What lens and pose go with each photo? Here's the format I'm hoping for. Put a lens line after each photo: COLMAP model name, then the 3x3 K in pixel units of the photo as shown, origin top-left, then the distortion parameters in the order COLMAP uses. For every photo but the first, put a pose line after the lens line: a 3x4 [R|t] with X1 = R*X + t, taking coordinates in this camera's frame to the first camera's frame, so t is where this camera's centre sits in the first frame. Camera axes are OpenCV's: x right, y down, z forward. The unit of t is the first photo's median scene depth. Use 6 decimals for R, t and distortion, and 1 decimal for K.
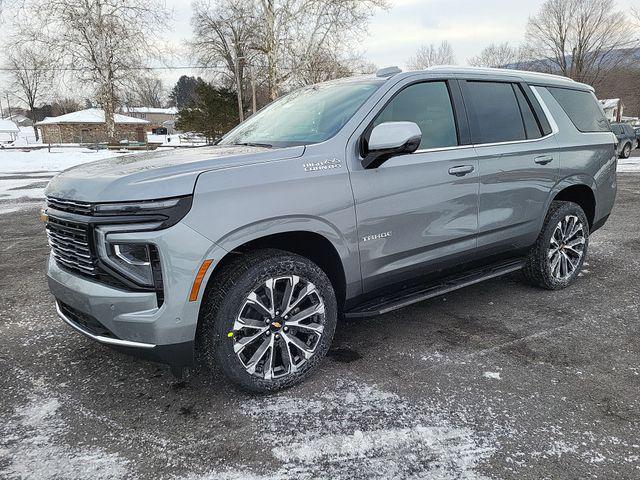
lens RADIAL K [[474.1, 0, 317.4], [0, 474.1, 242.1], [0, 0, 1]] dist [0.042227, -0.004470]
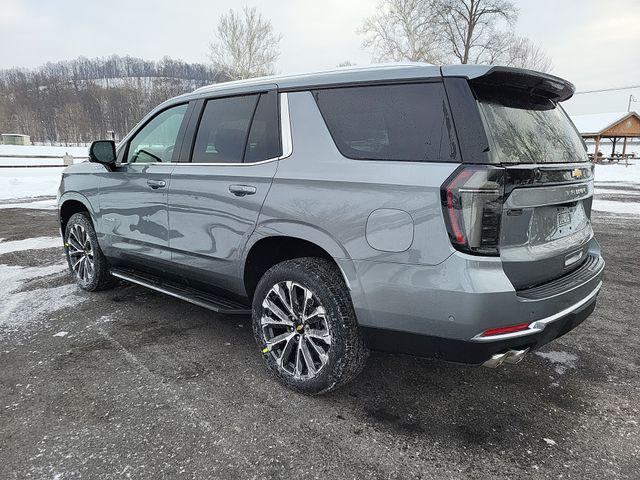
lens RADIAL K [[474.1, 0, 326.1], [0, 474.1, 243.0], [0, 0, 1]] dist [0.042227, -0.004470]
pose [[0.223643, 0.209797, -0.951824, 1.773758], [-0.226903, 0.960935, 0.158491, -0.342037], [0.947892, 0.180526, 0.262510, 1.334056]]
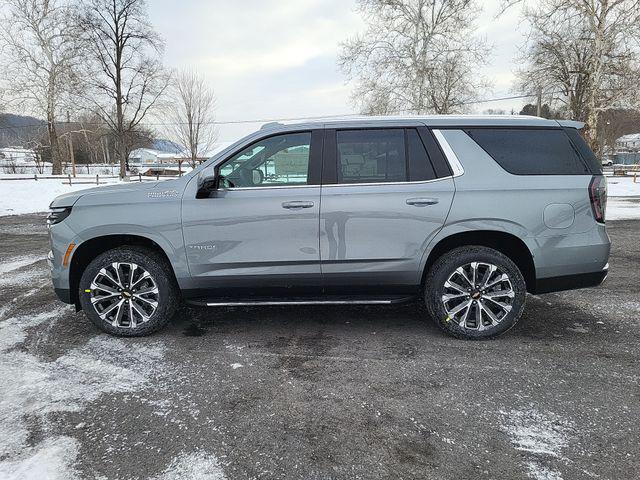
lens RADIAL K [[474.1, 0, 318.9], [0, 474.1, 243.7], [0, 0, 1]] dist [0.042227, -0.004470]
pose [[0.791546, 0.104556, -0.602098, 1.294179], [-0.139839, 0.990103, -0.011904, -0.056933], [0.594894, 0.093620, 0.798333, 0.104281]]
